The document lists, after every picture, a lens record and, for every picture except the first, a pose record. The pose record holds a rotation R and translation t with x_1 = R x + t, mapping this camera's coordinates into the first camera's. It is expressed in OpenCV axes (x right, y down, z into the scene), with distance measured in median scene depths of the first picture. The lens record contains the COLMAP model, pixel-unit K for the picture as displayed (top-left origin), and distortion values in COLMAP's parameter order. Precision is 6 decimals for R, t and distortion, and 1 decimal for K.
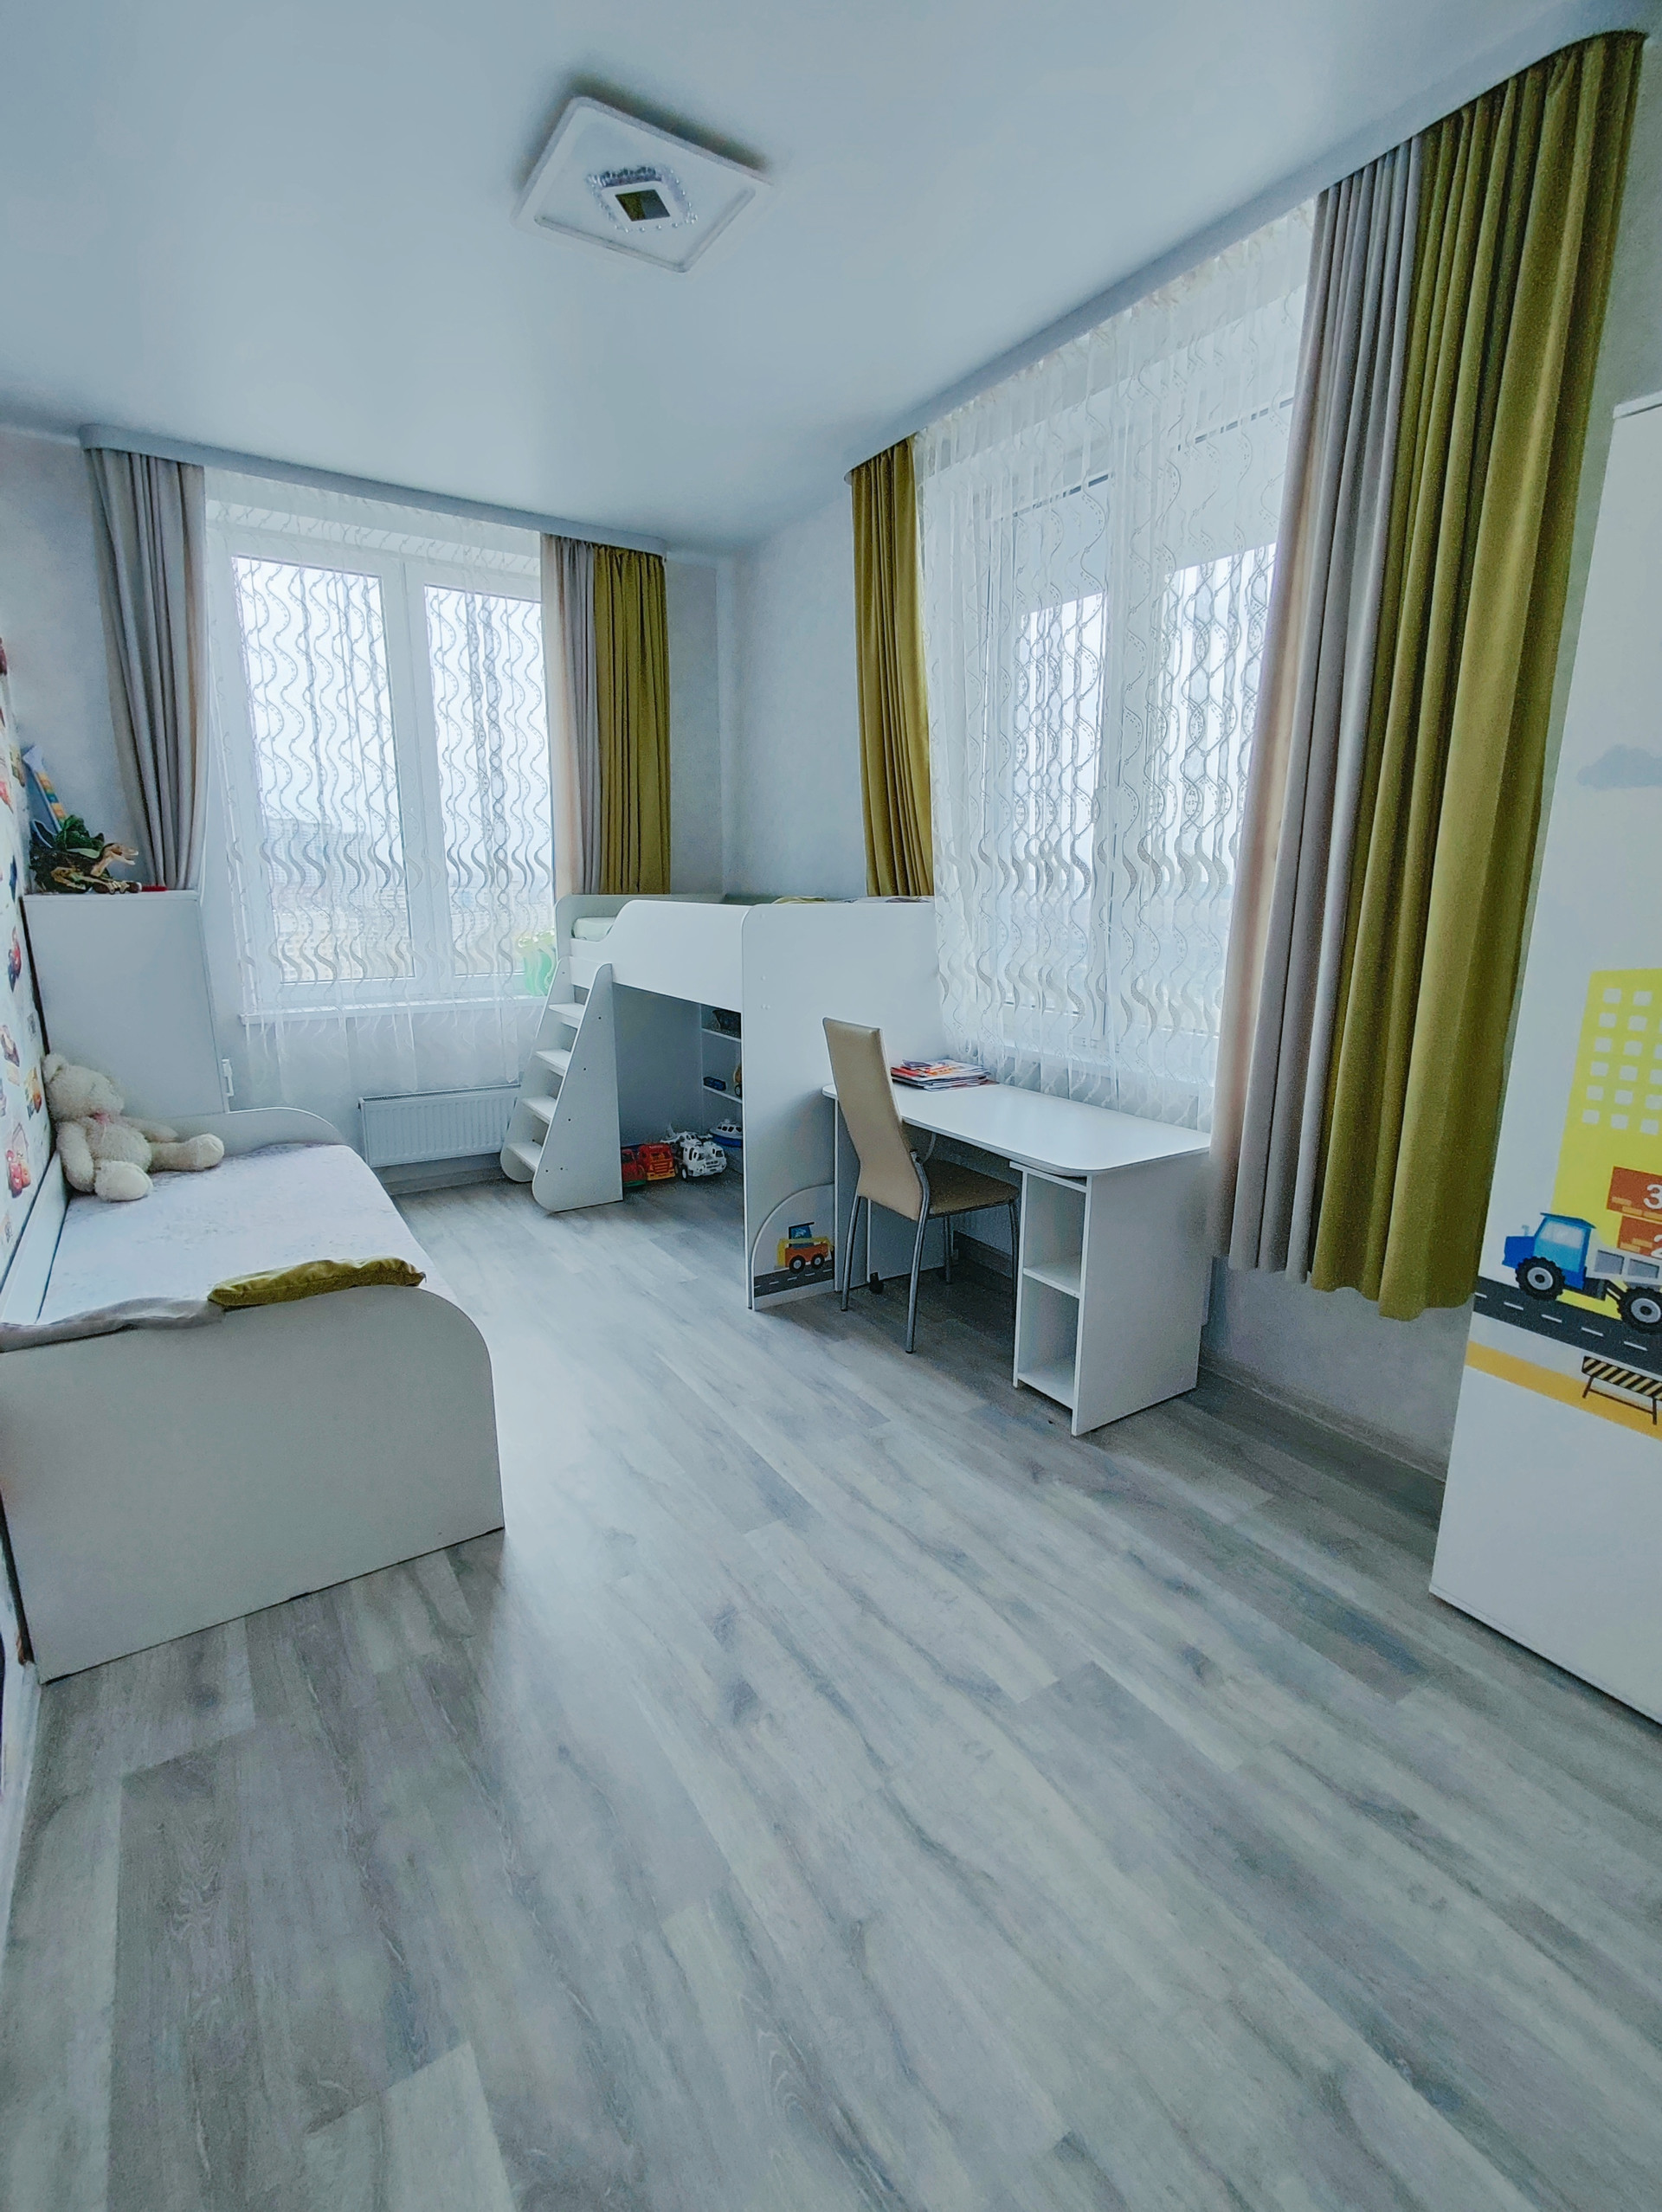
lens RADIAL K [[1006.0, 0, 831.0], [0, 1006.0, 1106.0], [0, 0, 1]] dist [0.003507, -0.000239]
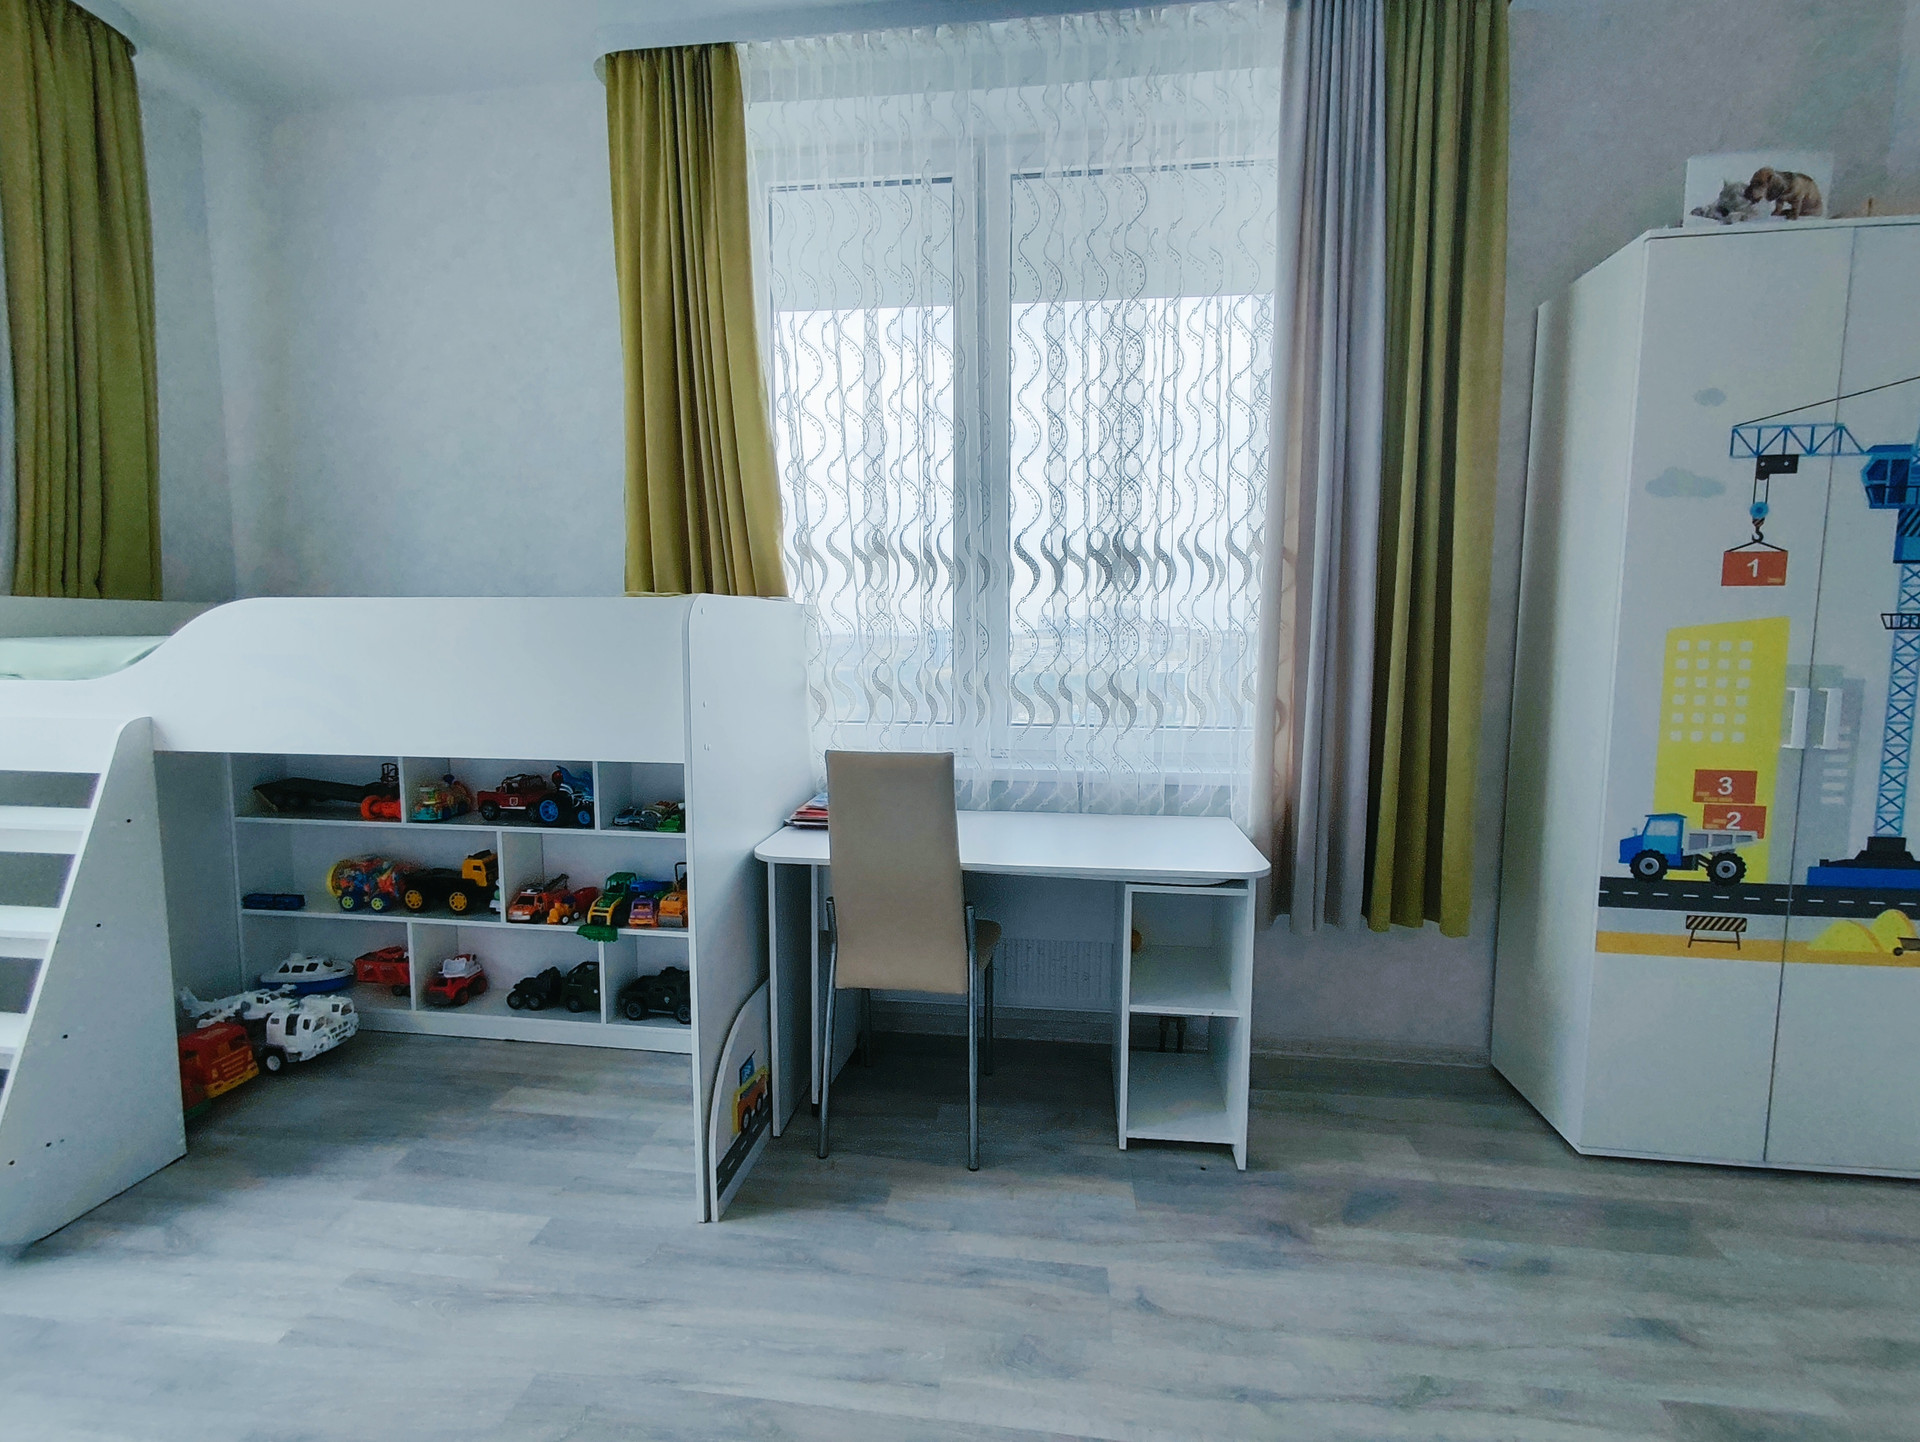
lens RADIAL K [[873.1, 0, 960.4], [0, 873.1, 714.6], [0, 0, 1]] dist [0.003507, -0.000239]
pose [[0.645501, -0.074075, 0.760159, -0.536832], [0.167530, 0.984779, -0.046298, -0.088573], [-0.745159, 0.157235, 0.648086, 0.680851]]
